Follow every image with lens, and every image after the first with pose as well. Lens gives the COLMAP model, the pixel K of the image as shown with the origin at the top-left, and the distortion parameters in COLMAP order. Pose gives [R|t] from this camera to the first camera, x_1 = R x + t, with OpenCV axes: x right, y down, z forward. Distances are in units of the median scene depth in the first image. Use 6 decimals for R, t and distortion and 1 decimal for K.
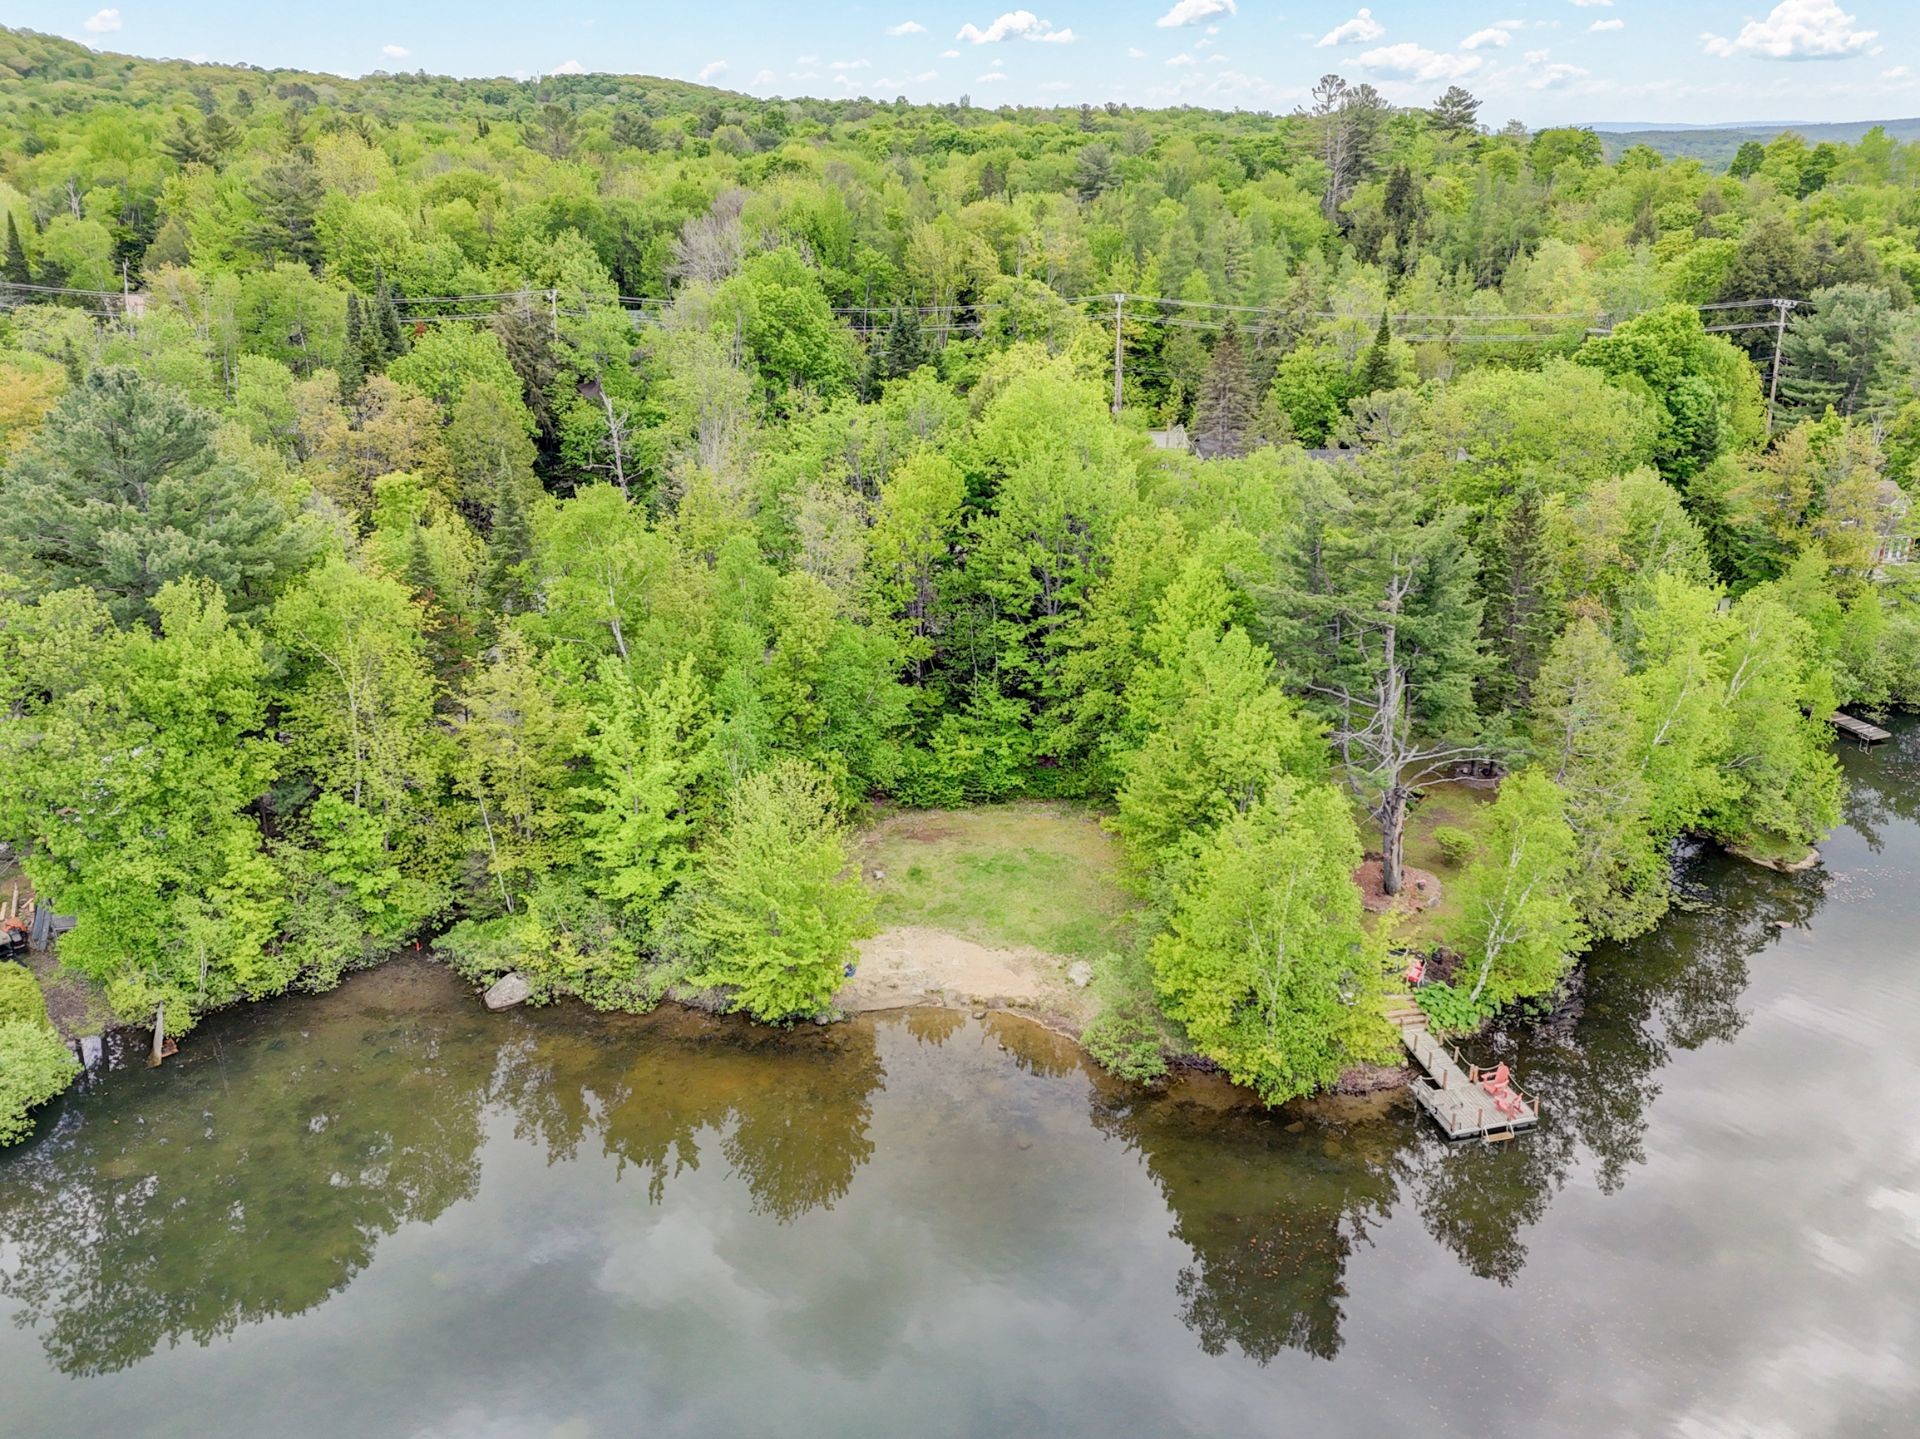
lens RADIAL K [[1452.9, 0, 957.8], [0, 1452.9, 640.7], [0, 0, 1]] dist [0.088735, -0.105475]
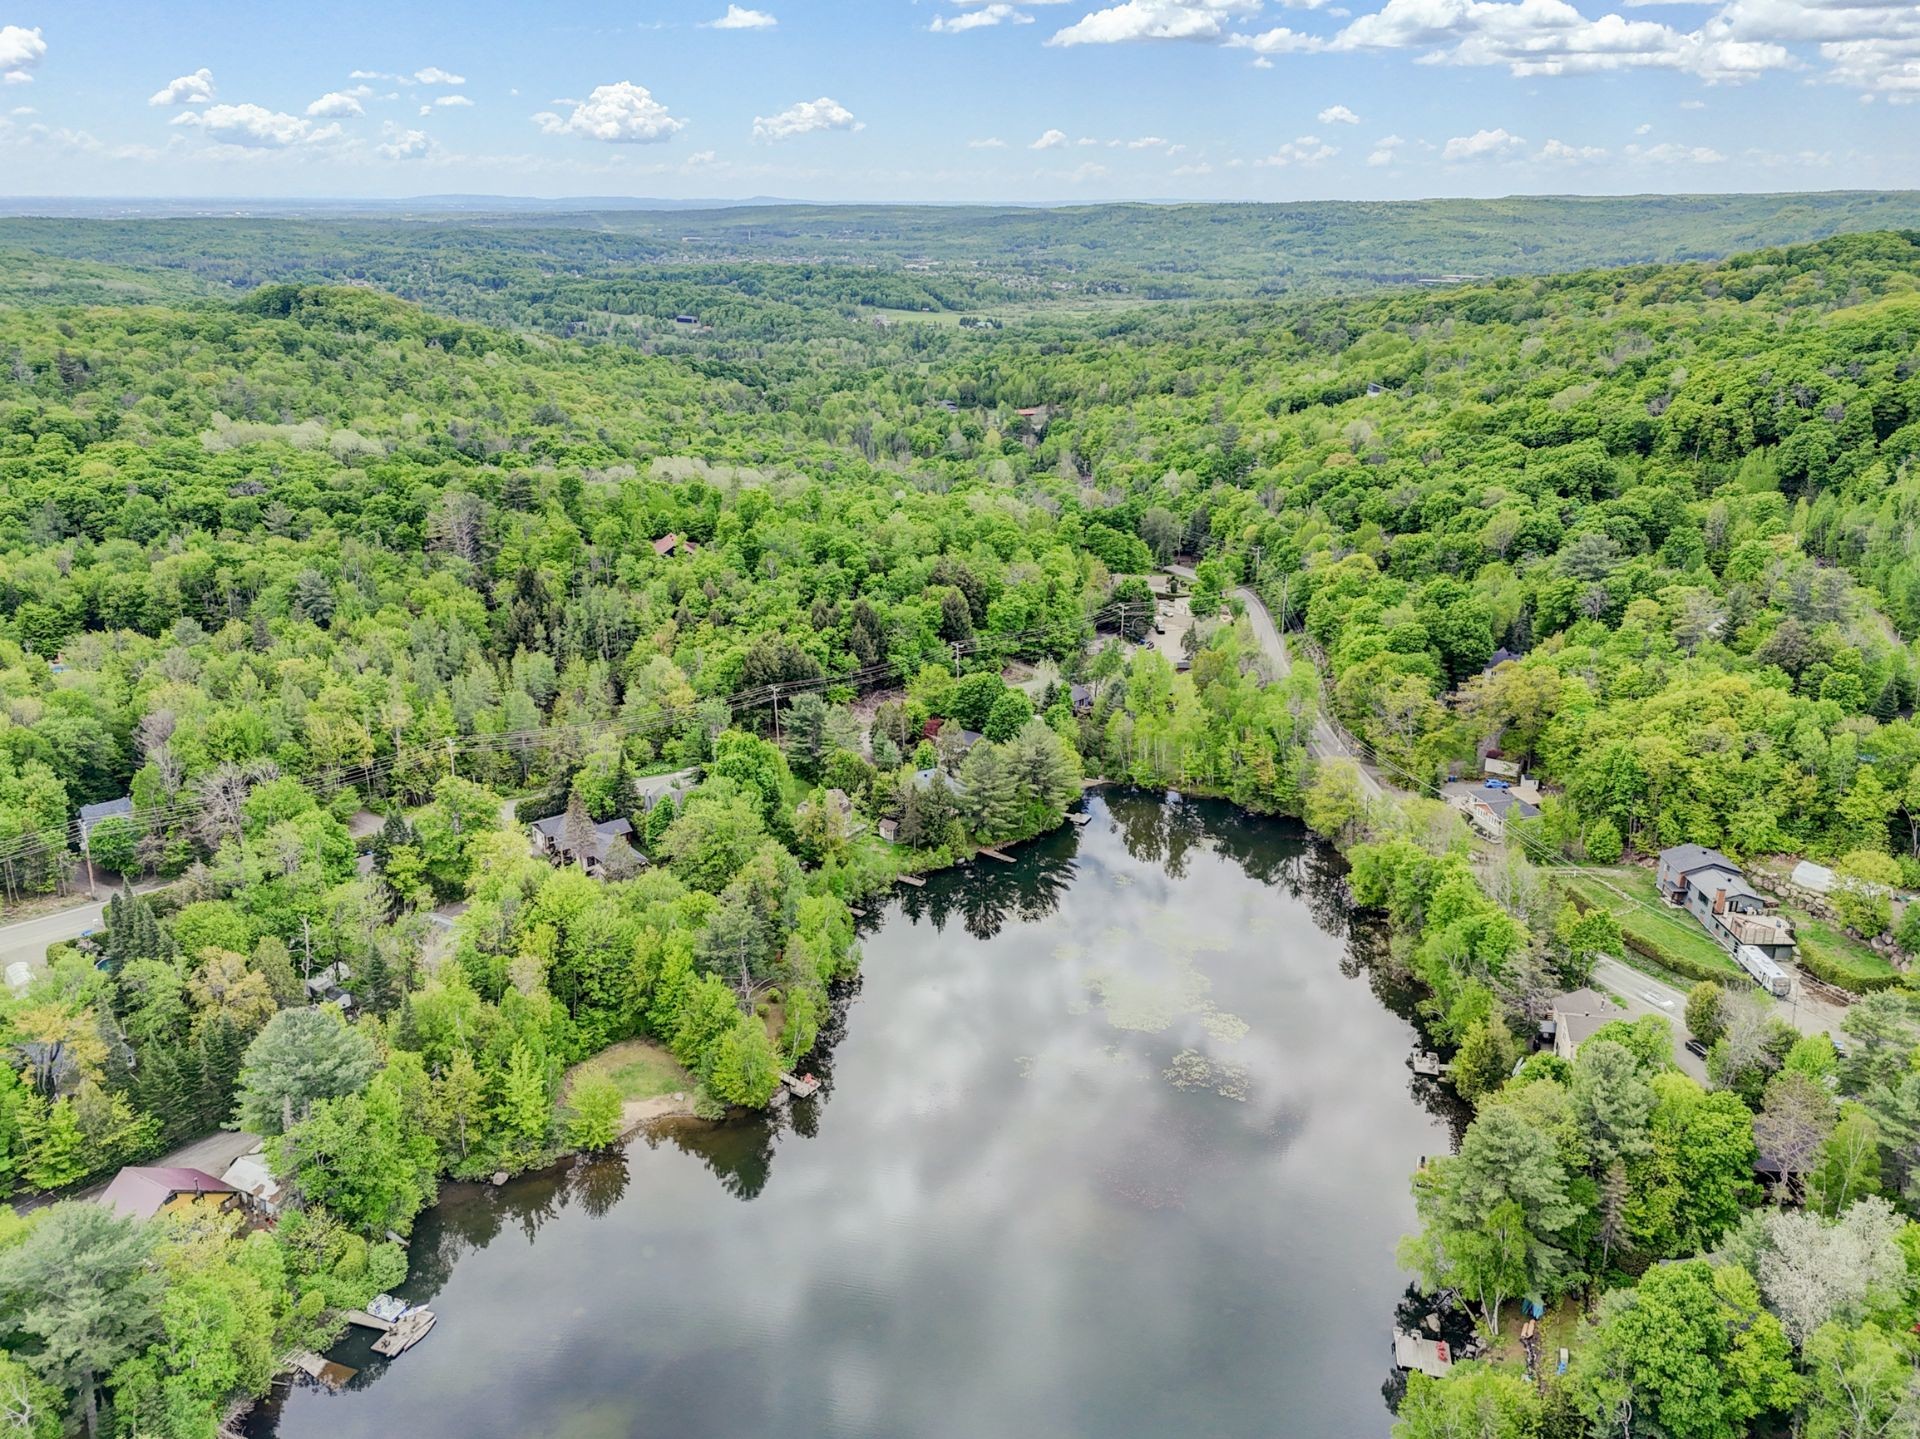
lens RADIAL K [[1452.9, 0, 957.8], [0, 1452.9, 640.7], [0, 0, 1]] dist [0.088735, -0.105475]
pose [[0.763488, -0.188793, 0.617611, -1.080029], [0.205586, 0.977618, 0.044696, -0.658659], [-0.612226, 0.092847, 0.785213, -1.690086]]
